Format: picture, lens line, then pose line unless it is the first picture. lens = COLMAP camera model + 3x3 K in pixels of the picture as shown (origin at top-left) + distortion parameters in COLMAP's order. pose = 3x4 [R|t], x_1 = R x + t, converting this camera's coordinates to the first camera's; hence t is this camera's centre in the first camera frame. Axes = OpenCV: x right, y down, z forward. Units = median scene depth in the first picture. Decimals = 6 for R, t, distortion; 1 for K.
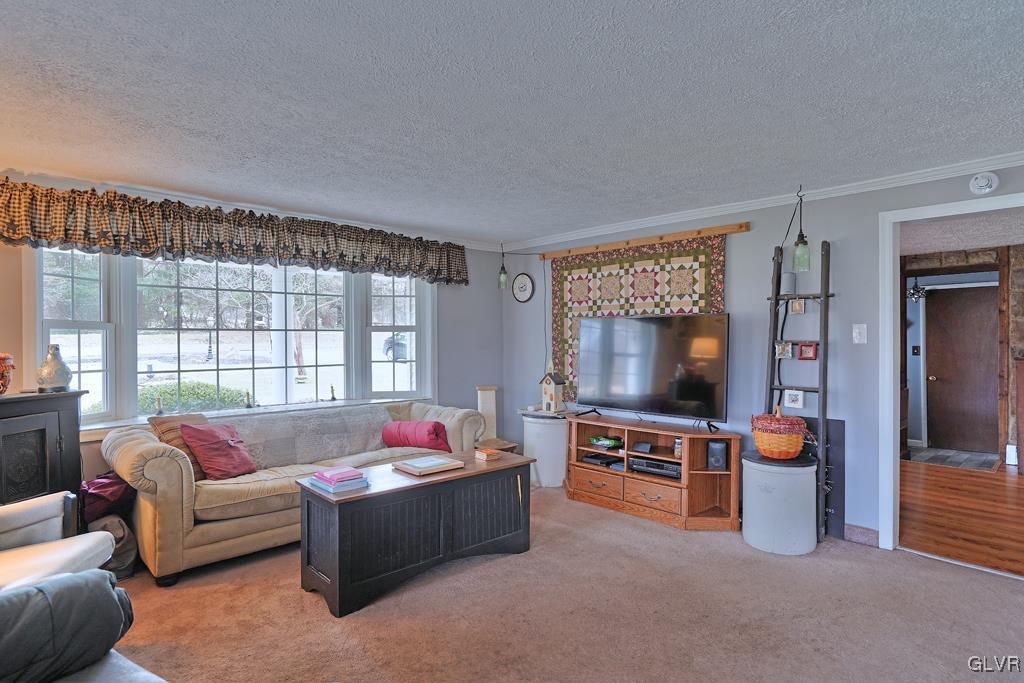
lens RADIAL K [[550.2, 0, 512.2], [0, 550.2, 342.5], [0, 0, 1]] dist [0.004024, 0.000978]
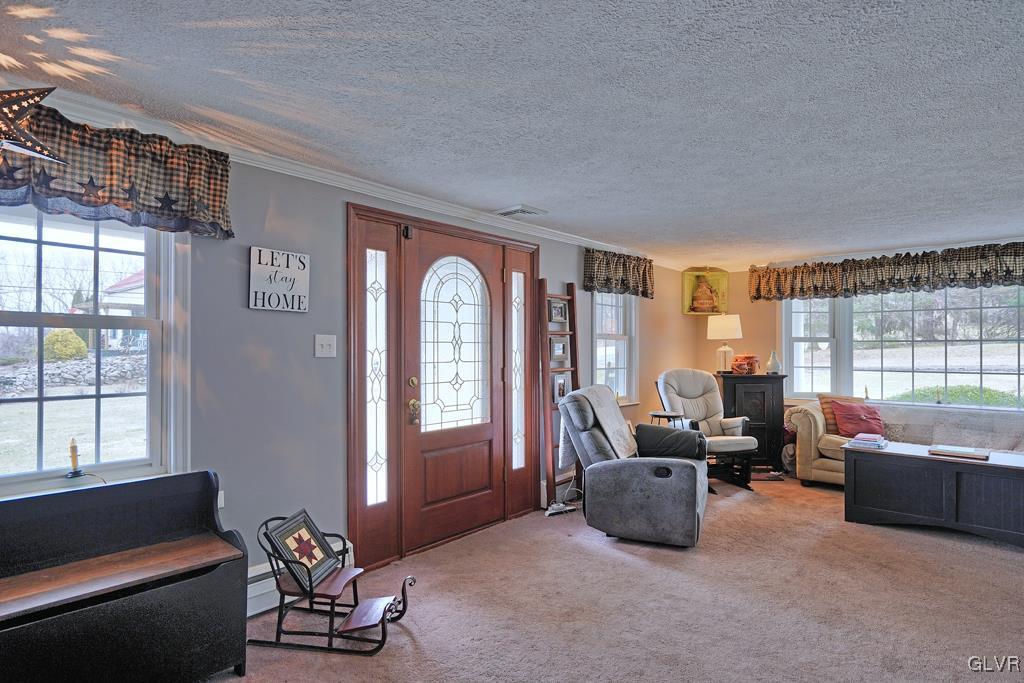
lens RADIAL K [[526.2, 0, 512.2], [0, 526.2, 342.6], [0, 0, 1]] dist [-0.000122, -0.000022]
pose [[0.089914, -0.002583, -0.995946, 0.774862], [-0.002303, 0.999993, -0.002801, -0.014883], [0.995947, 0.002546, 0.089907, -0.083252]]
